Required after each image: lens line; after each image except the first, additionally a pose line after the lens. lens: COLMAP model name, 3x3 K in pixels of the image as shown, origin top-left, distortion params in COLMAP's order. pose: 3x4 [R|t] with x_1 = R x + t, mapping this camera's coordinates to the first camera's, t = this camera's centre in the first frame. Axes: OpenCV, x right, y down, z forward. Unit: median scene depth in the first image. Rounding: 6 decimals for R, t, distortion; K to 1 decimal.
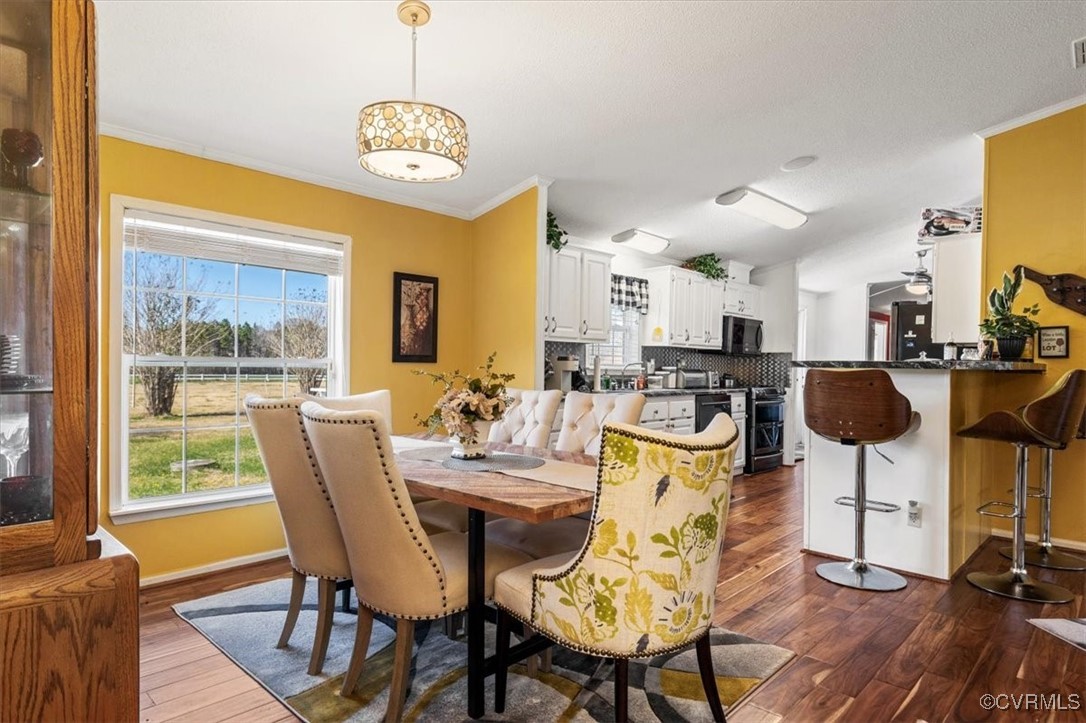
lens RADIAL K [[610.4, 0, 541.2], [0, 610.4, 371.3], [0, 0, 1]] dist [0.010889, -0.002959]
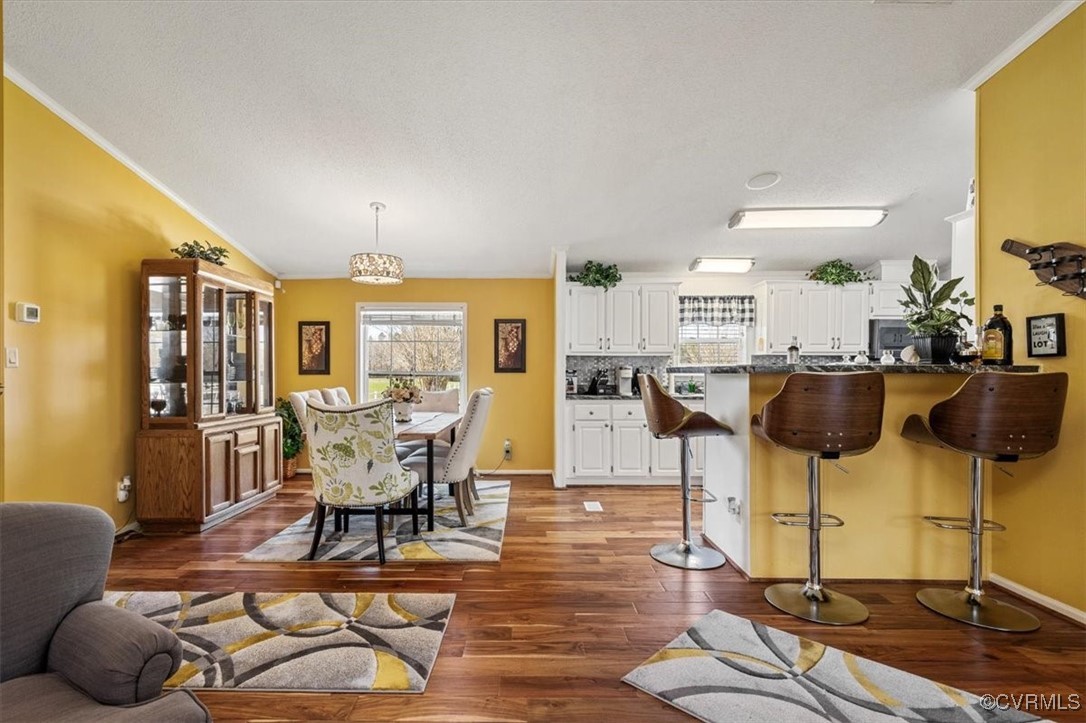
lens RADIAL K [[499.1, 0, 526.2], [0, 499.1, 378.2], [0, 0, 1]] dist [0.014711, -0.002410]
pose [[0.688022, -0.003194, -0.725683, 0.584493], [0.000441, 0.999992, -0.003984, 0.004256], [0.725690, 0.002421, 0.688018, 0.081650]]
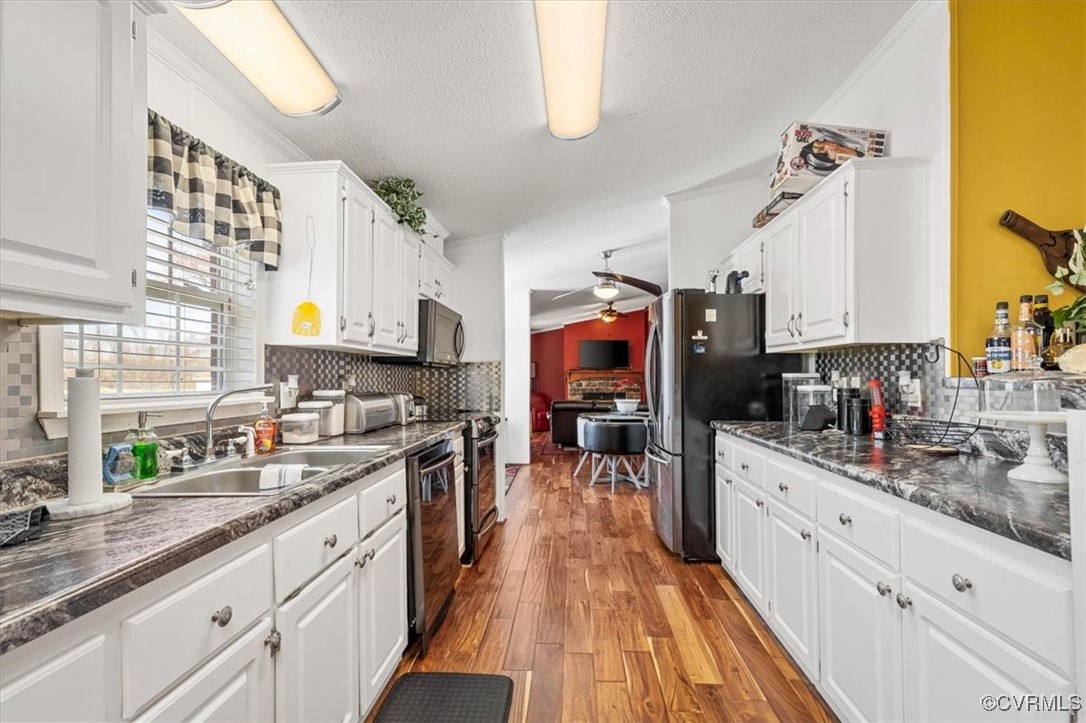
lens RADIAL K [[486.9, 0, 544.5], [0, 486.9, 369.3], [0, 0, 1]] dist [0.011663, -0.001556]
pose [[0.755761, -0.006317, 0.654817, 0.096204], [0.019216, 0.999737, -0.012533, -0.017496], [-0.654566, 0.022055, 0.755683, 0.663857]]
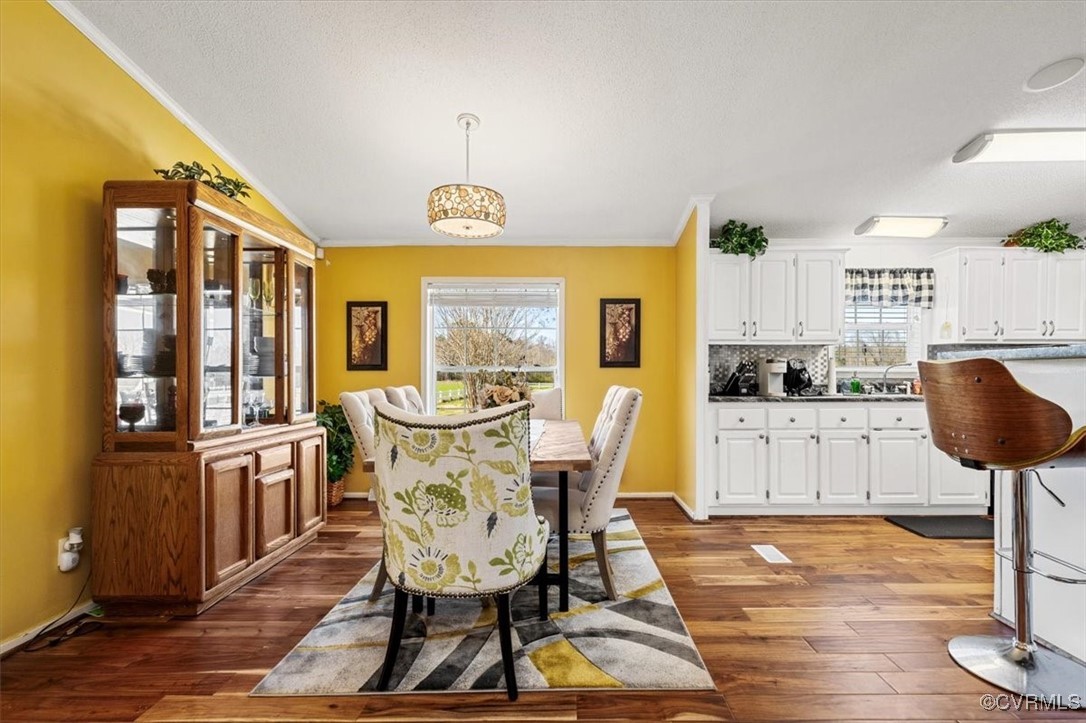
lens RADIAL K [[486.9, 0, 569.6], [0, 486.9, 375.6], [0, 0, 1]] dist [0.011663, -0.001556]
pose [[0.700908, -0.011184, -0.713164, 0.327175], [0.002136, 0.999905, -0.013582, 0.011968], [0.713249, 0.007996, 0.700865, 0.156272]]
